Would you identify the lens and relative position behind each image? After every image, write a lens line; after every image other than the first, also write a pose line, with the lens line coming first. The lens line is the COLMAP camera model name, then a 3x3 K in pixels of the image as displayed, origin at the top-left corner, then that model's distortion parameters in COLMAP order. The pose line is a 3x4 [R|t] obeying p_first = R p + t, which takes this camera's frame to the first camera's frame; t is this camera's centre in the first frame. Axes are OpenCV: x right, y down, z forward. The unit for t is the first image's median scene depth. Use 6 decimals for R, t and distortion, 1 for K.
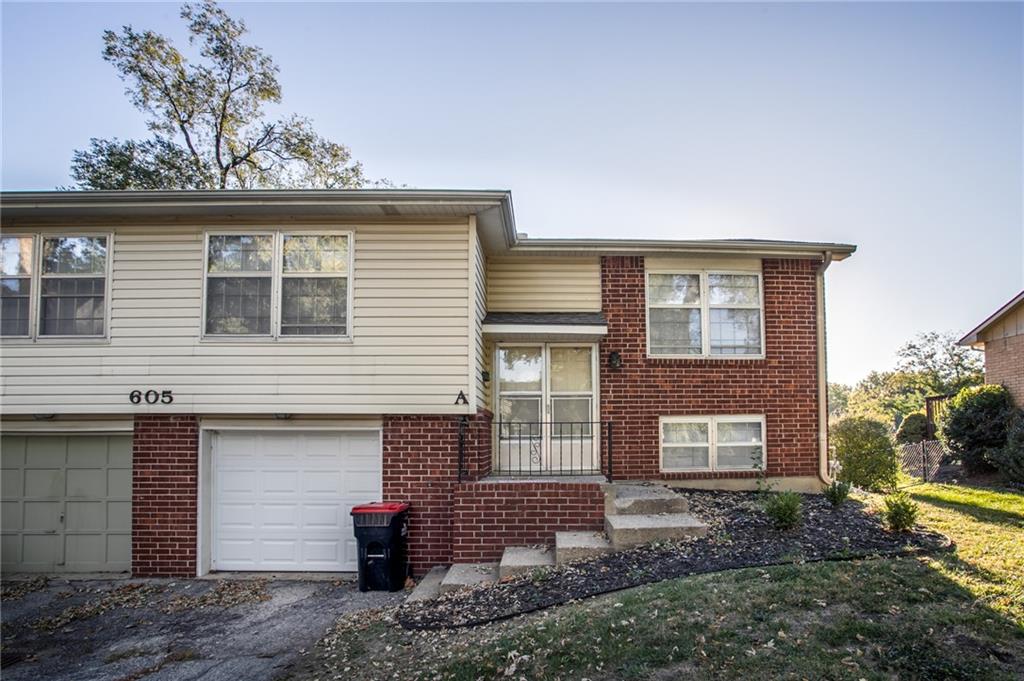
lens RADIAL K [[569.0, 0, 512.5], [0, 569.0, 369.8], [0, 0, 1]] dist [-0.085436, 0.044778]
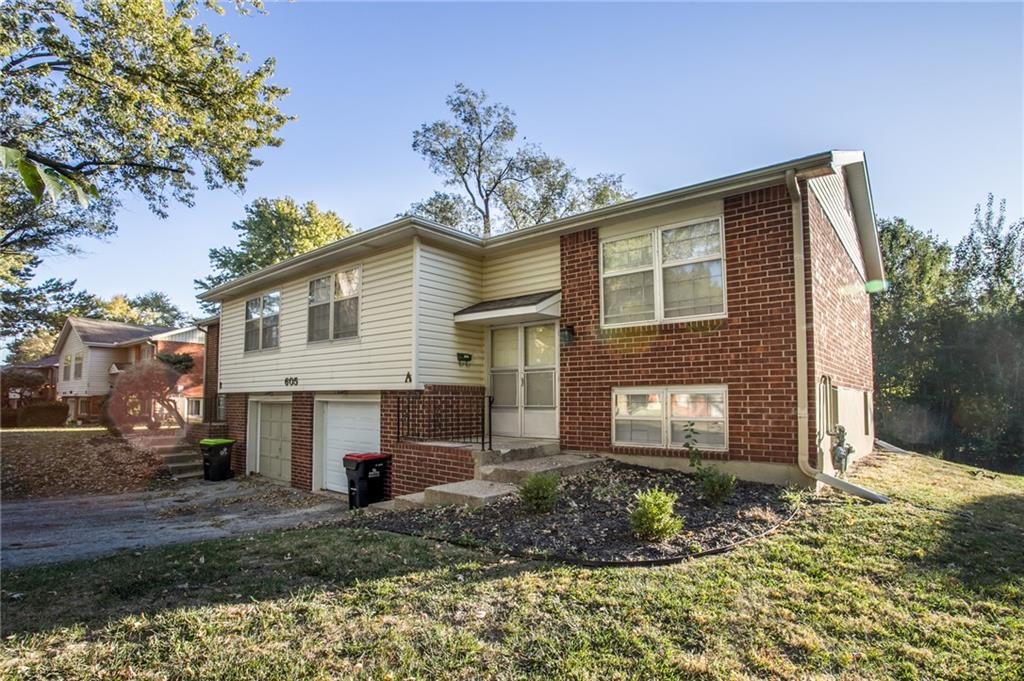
lens RADIAL K [[513.5, 0, 504.4], [0, 513.5, 327.7], [0, 0, 1]] dist [-0.062172, 0.018345]
pose [[0.744243, -0.086688, -0.662259, 0.714809], [0.077579, 0.996050, -0.043198, 0.002685], [0.663388, -0.019228, 0.748029, 0.216912]]
